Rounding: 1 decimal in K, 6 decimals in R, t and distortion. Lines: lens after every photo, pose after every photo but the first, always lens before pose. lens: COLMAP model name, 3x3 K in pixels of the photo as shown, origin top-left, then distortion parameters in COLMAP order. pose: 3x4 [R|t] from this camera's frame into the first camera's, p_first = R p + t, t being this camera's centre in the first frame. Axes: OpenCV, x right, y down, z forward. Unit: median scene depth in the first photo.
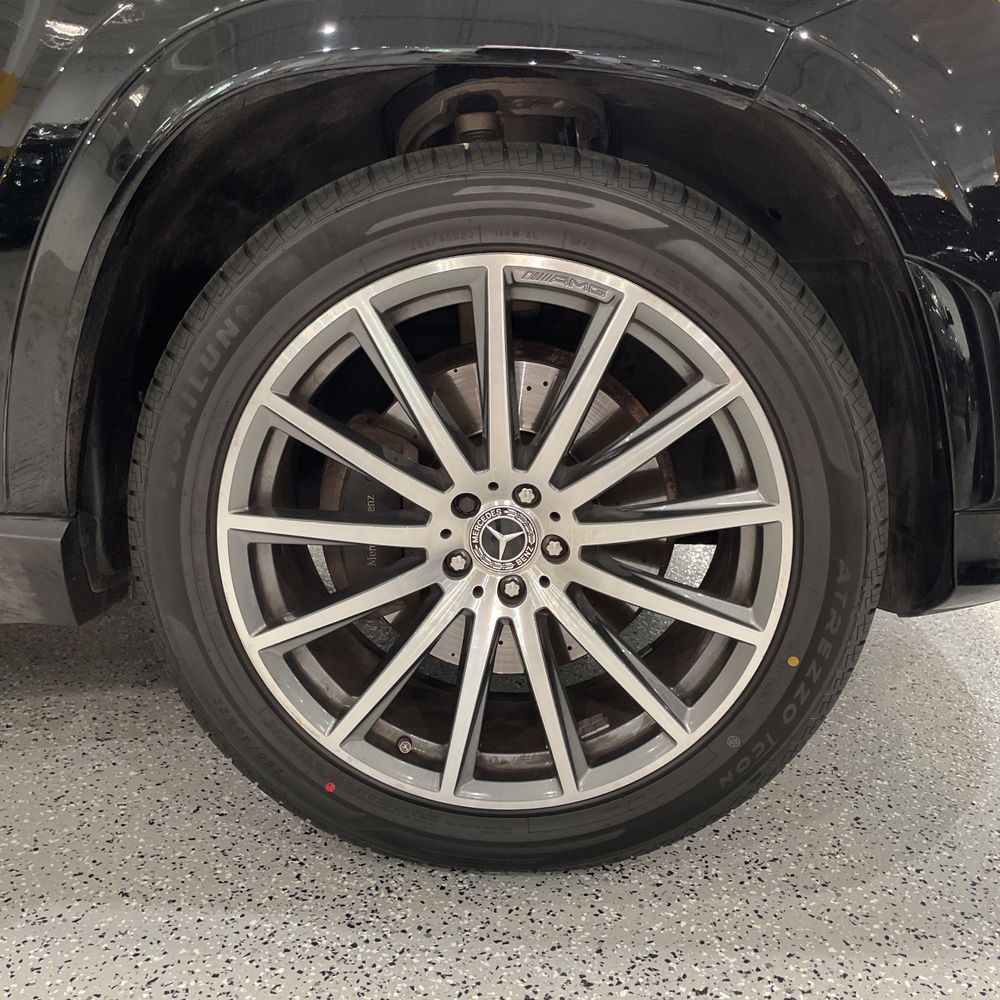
lens RADIAL K [[1028.1, 0, 502.4], [0, 1028.1, 496.2], [0, 0, 1]] dist [0.037941, 0.000000]
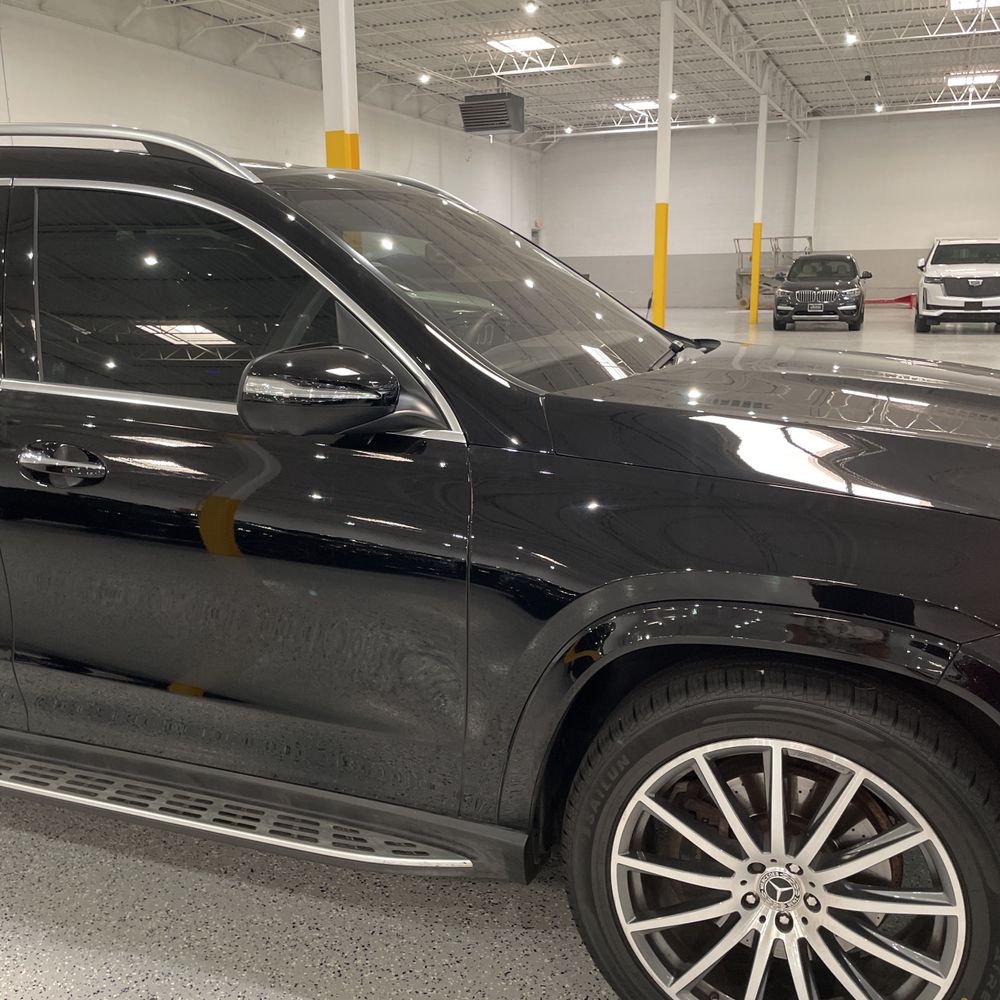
lens RADIAL K [[1028.1, 0, 506.0], [0, 1028.1, 498.2], [0, 0, 1]] dist [0.037941, 0.000000]
pose [[0.944572, 0.042438, -0.325551, 0.102883], [-0.045475, 0.998964, -0.001720, -0.574747], [0.325141, 0.016429, 0.945523, -0.739994]]
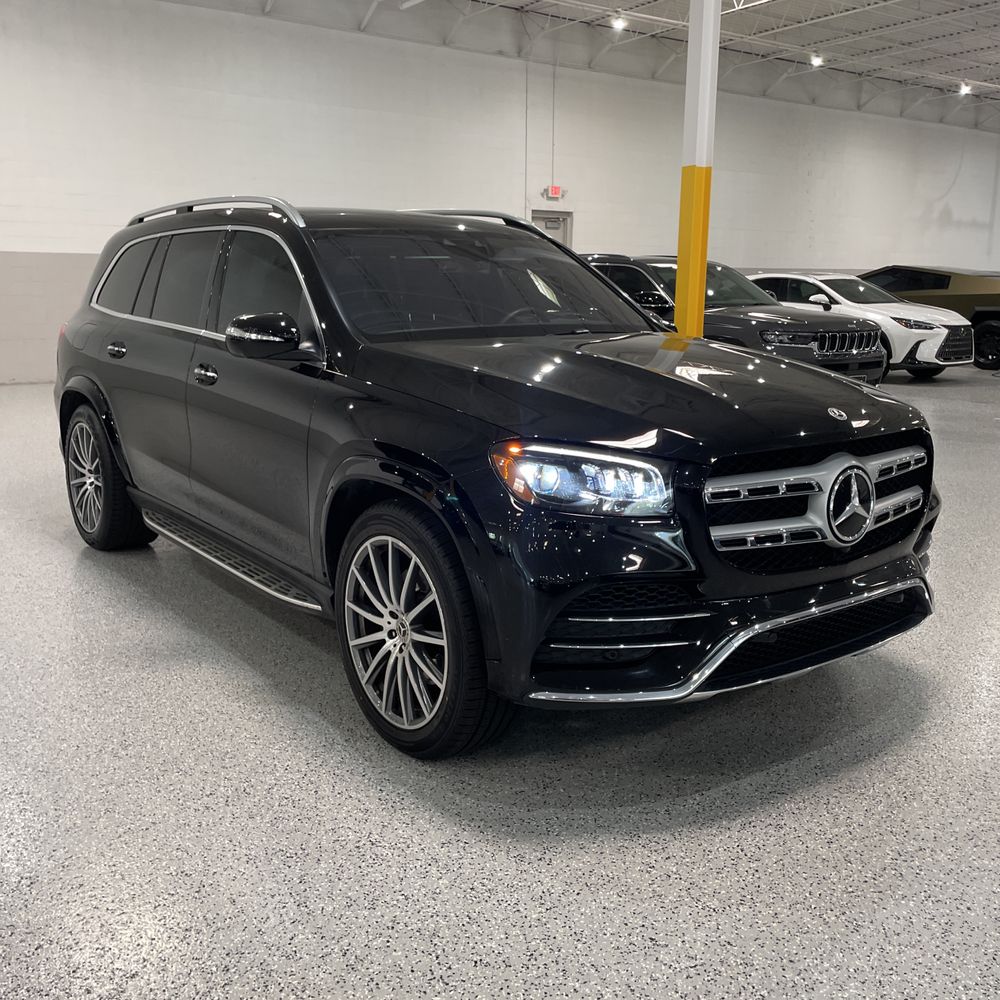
lens RADIAL K [[1028.1, 0, 506.8], [0, 1028.1, 481.4], [0, 0, 1]] dist [0.037941, 0.000000]
pose [[0.627539, 0.132977, -0.767145, 2.386990], [-0.171975, 0.984644, 0.029999, -0.513764], [0.759355, 0.113104, 0.640771, -0.685339]]
